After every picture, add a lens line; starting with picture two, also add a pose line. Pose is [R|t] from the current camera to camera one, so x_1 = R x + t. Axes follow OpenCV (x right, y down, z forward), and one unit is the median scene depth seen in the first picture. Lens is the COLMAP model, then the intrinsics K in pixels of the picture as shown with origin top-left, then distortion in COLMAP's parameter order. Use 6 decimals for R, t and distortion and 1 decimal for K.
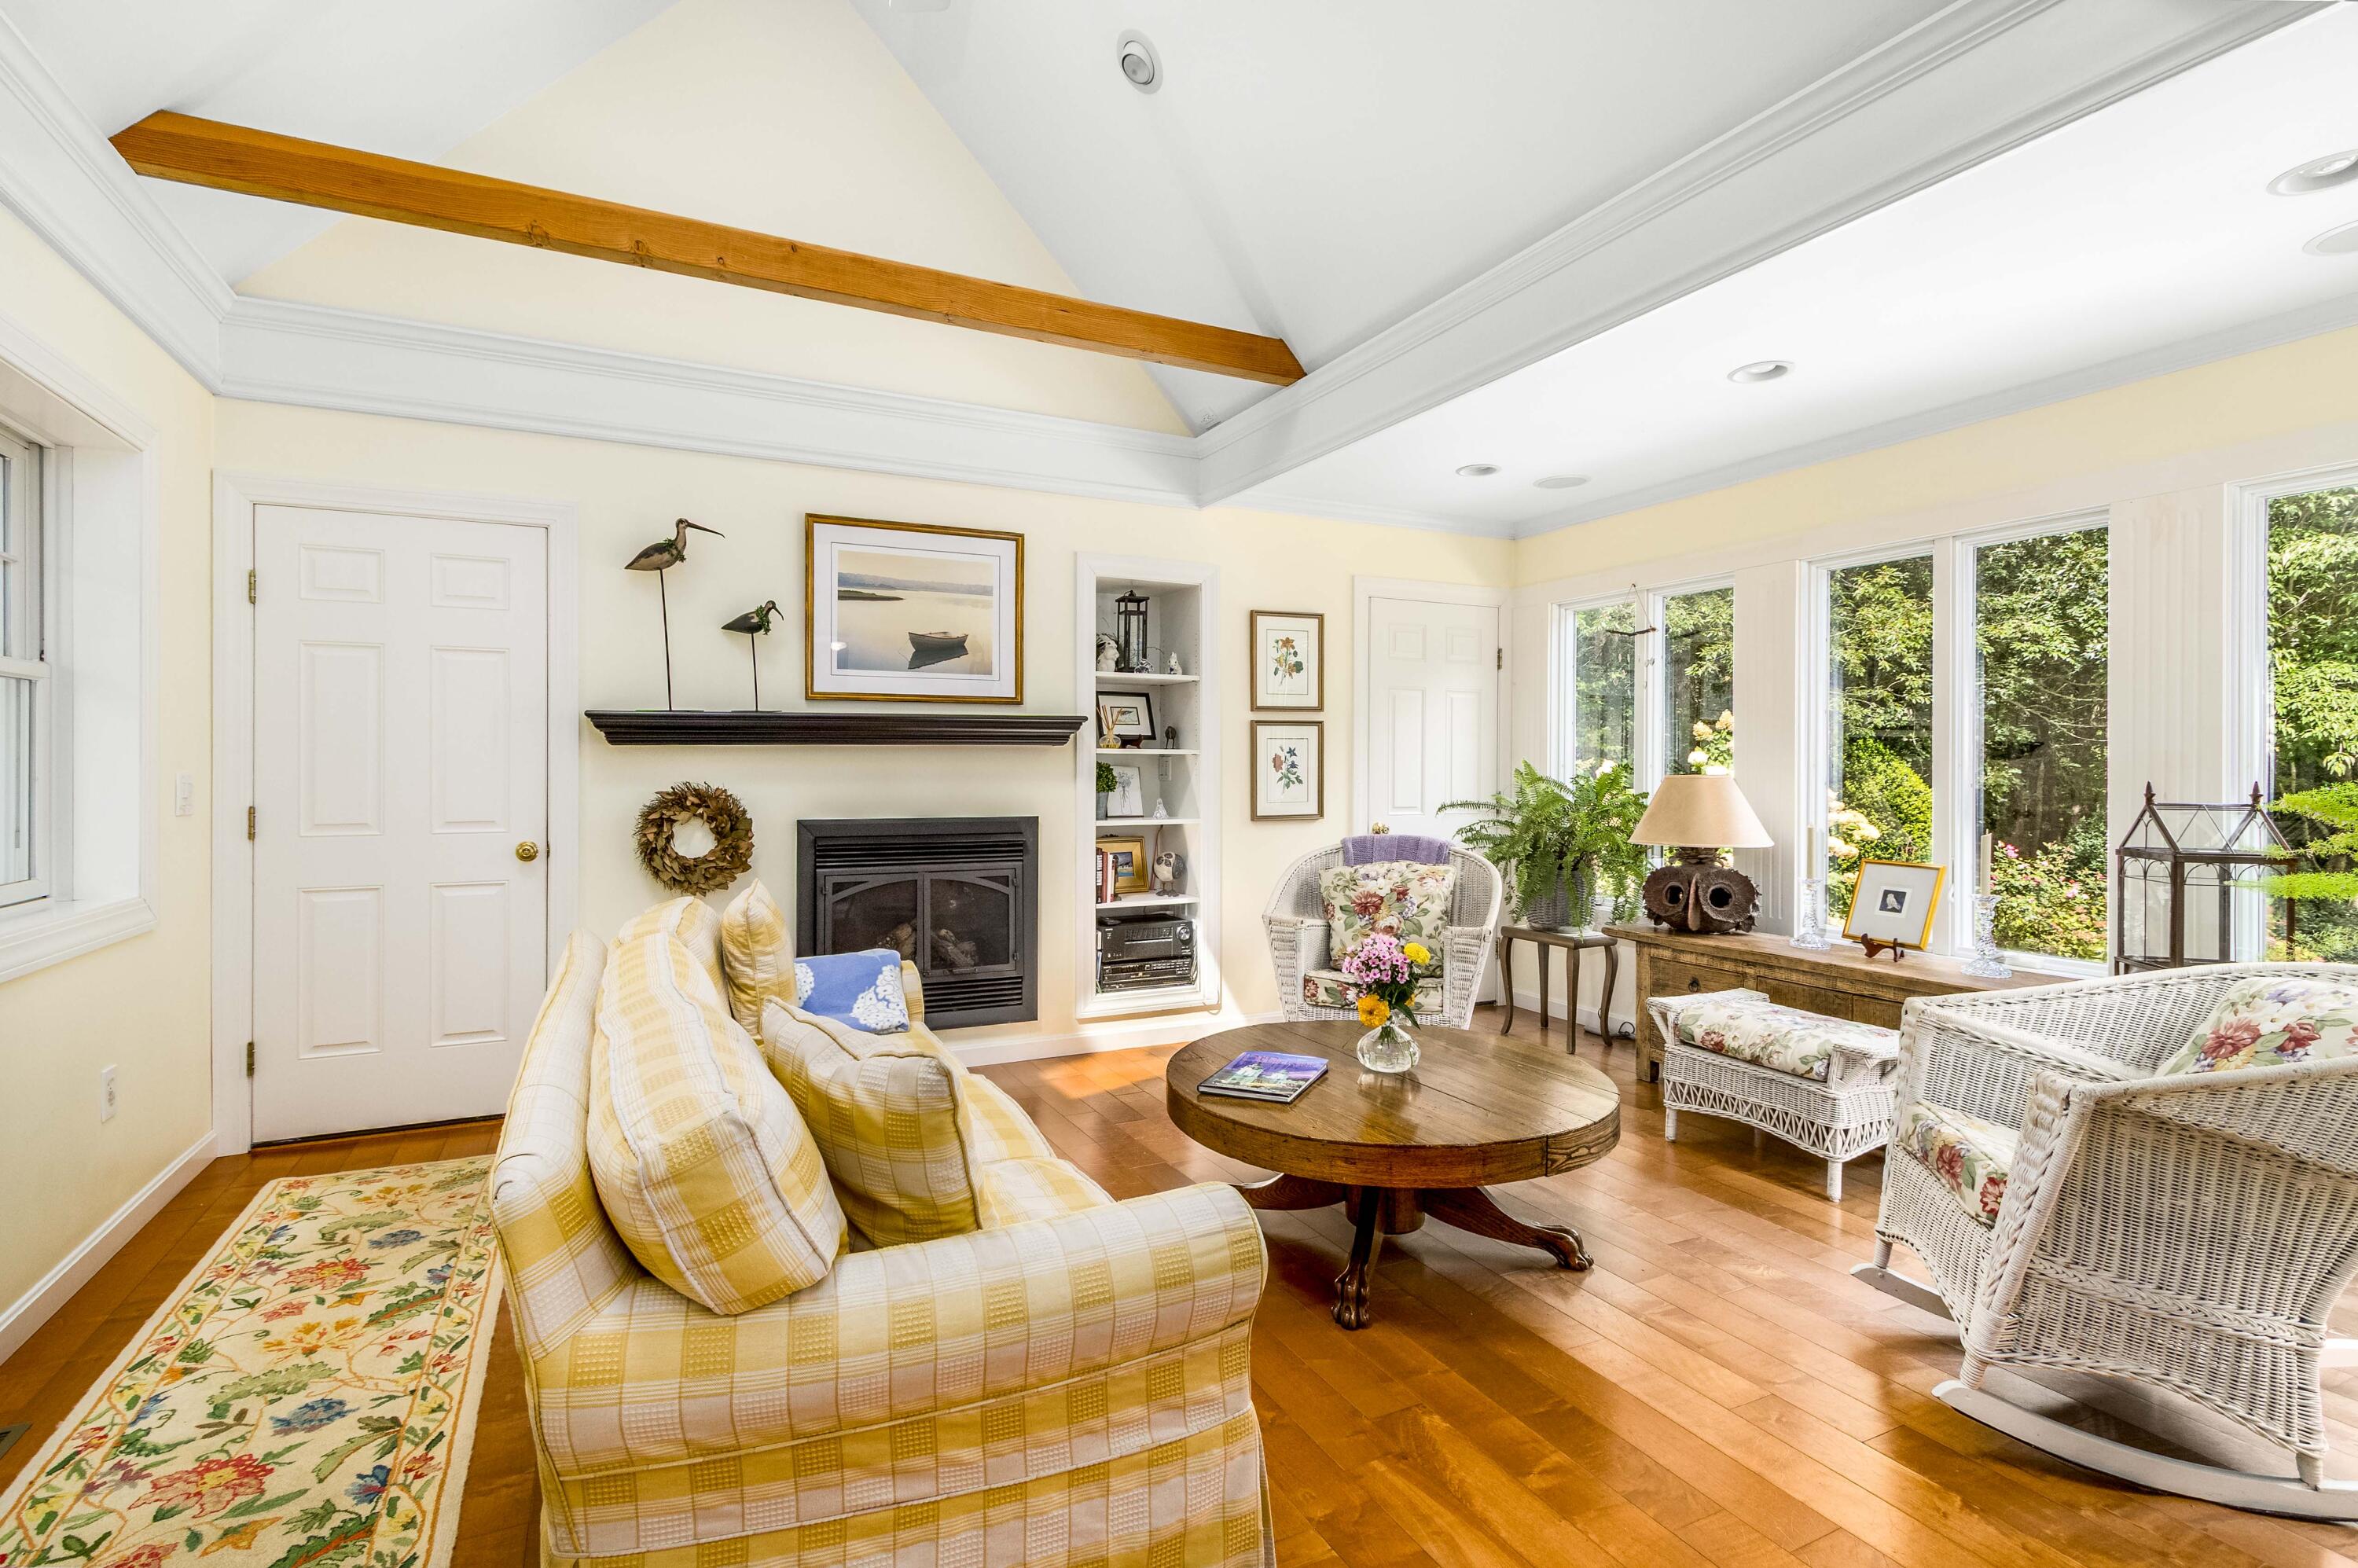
lens RADIAL K [[1092.6, 0, 1164.2], [0, 1092.6, 776.6], [0, 0, 1]] dist [0.004273, 0.001225]
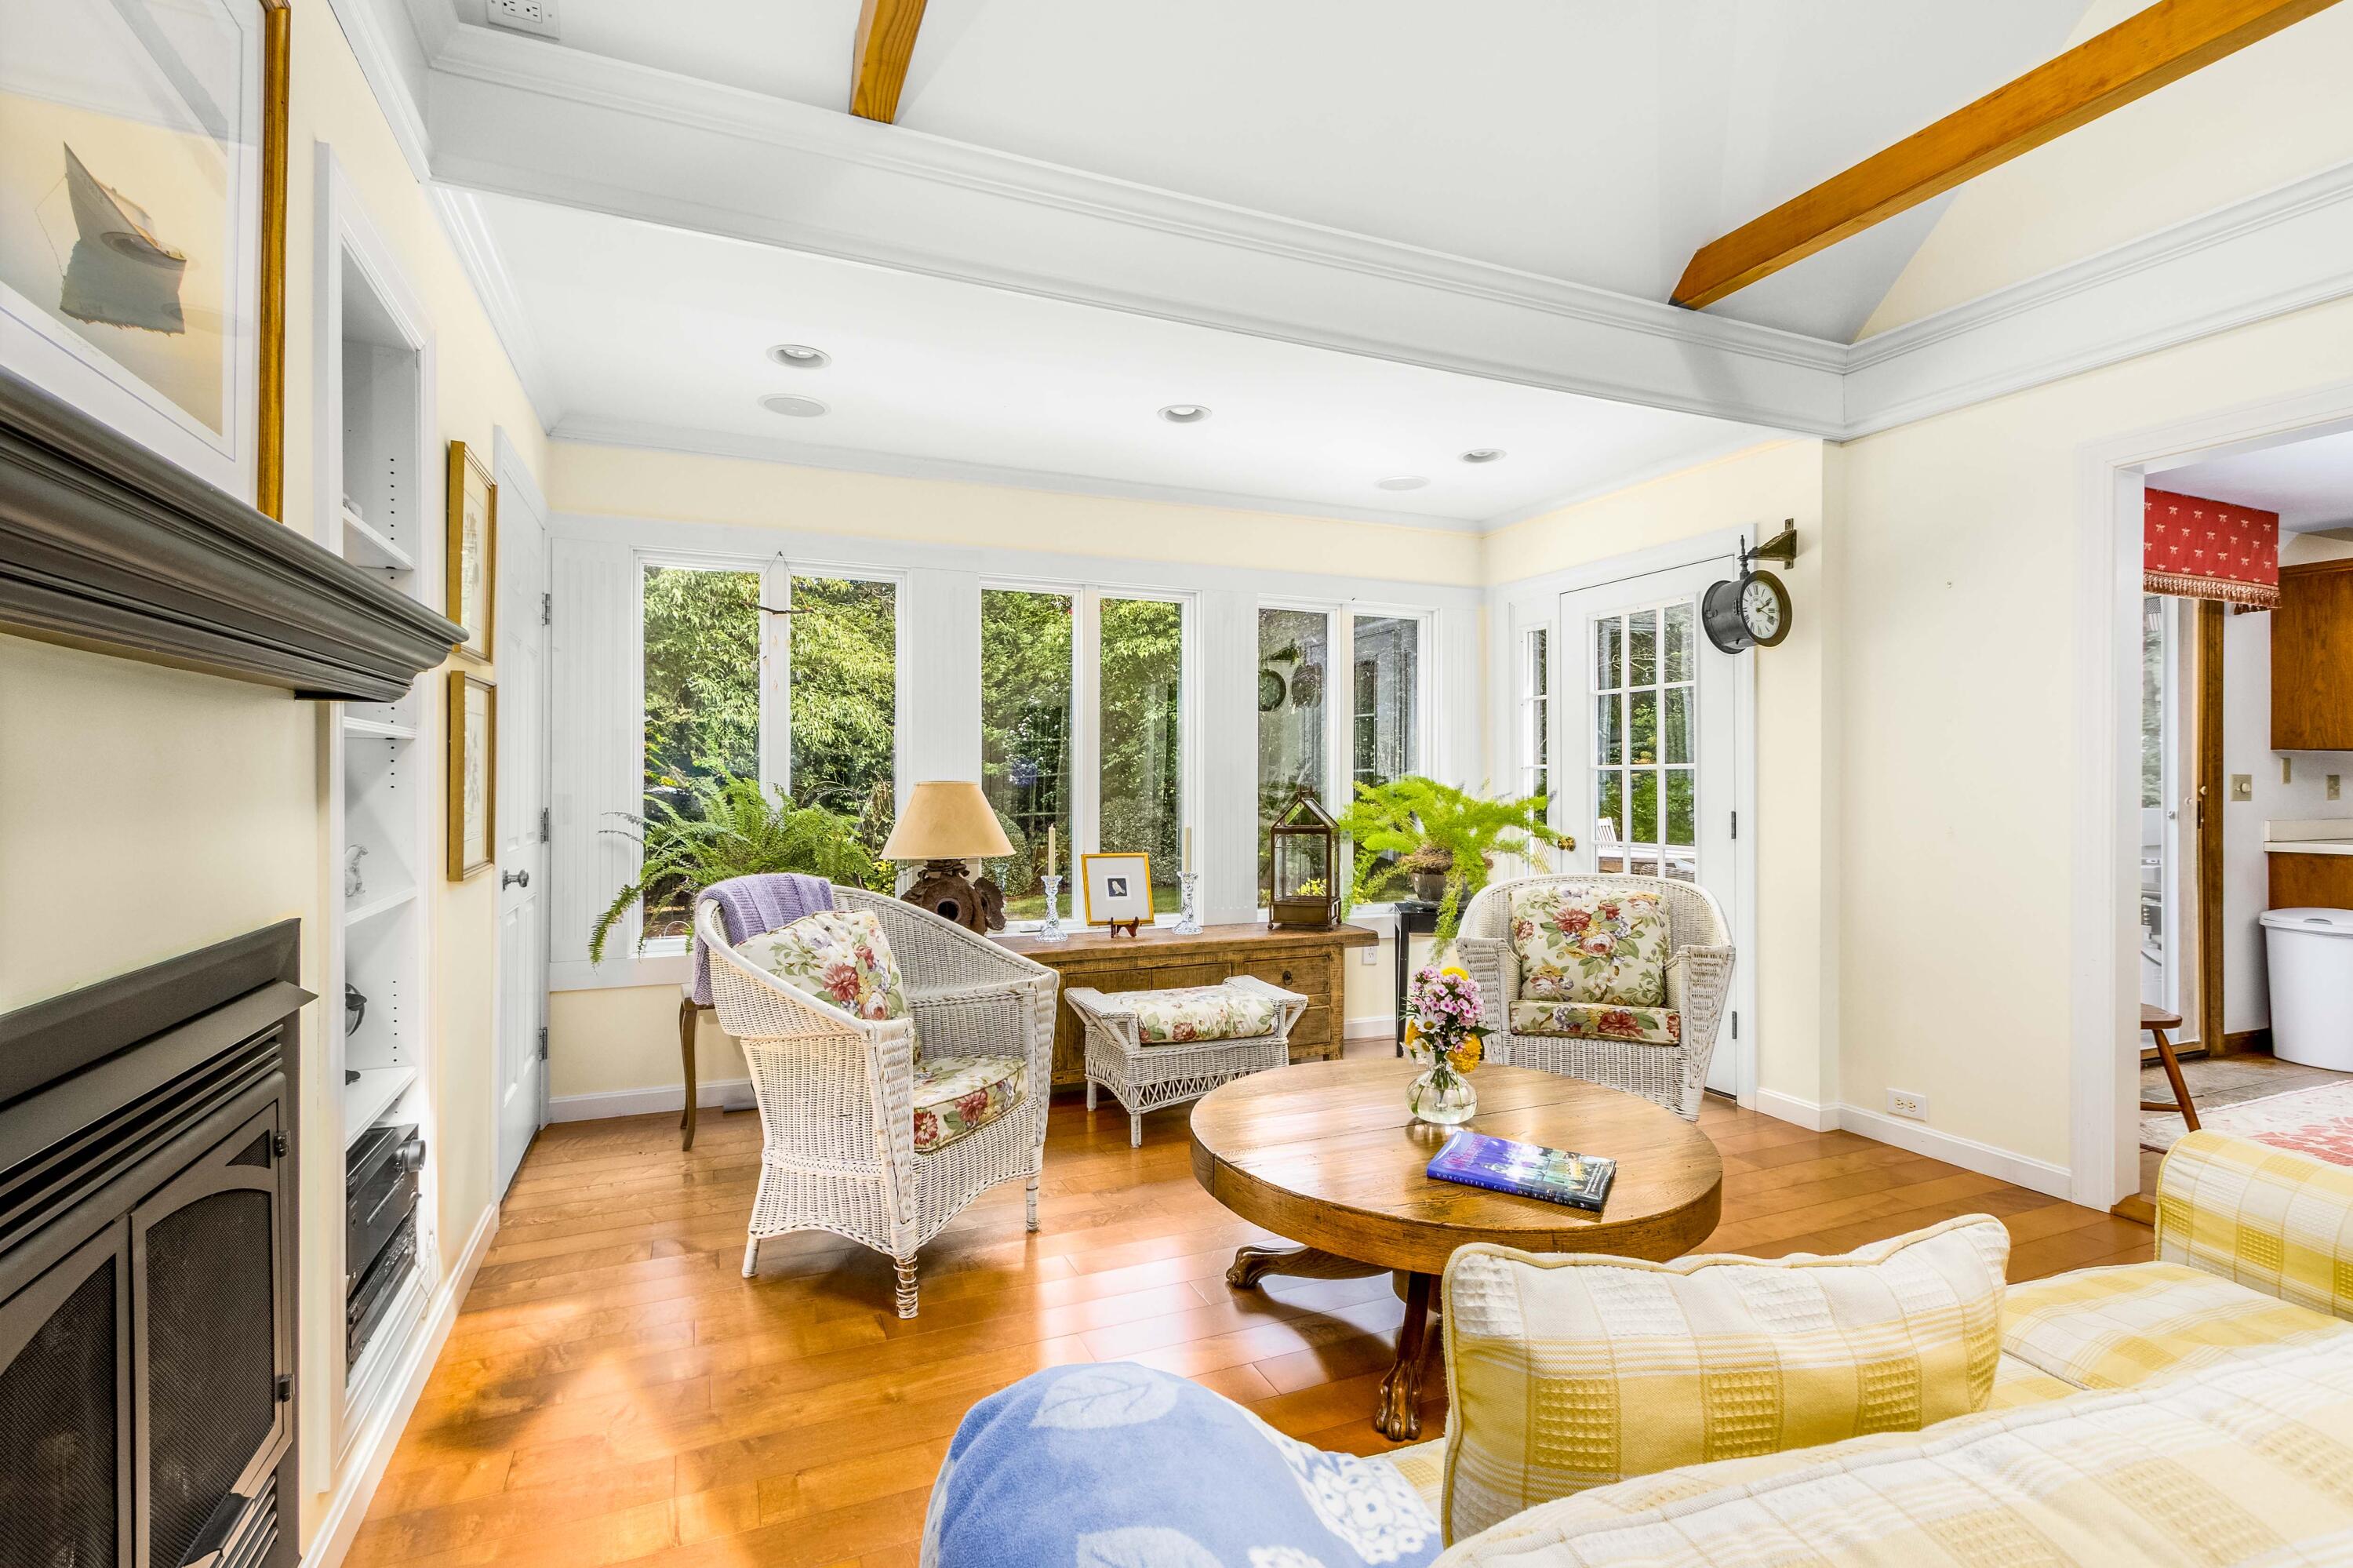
lens RADIAL K [[1090.3, 0, 1161.8], [0, 1090.3, 776.6], [0, 0, 1]] dist [0.004273, 0.001225]
pose [[0.061318, -0.001879, 0.998117, -0.547948], [0.003227, 0.999993, 0.001685, -0.008635], [-0.998113, 0.003118, 0.061323, 0.937066]]
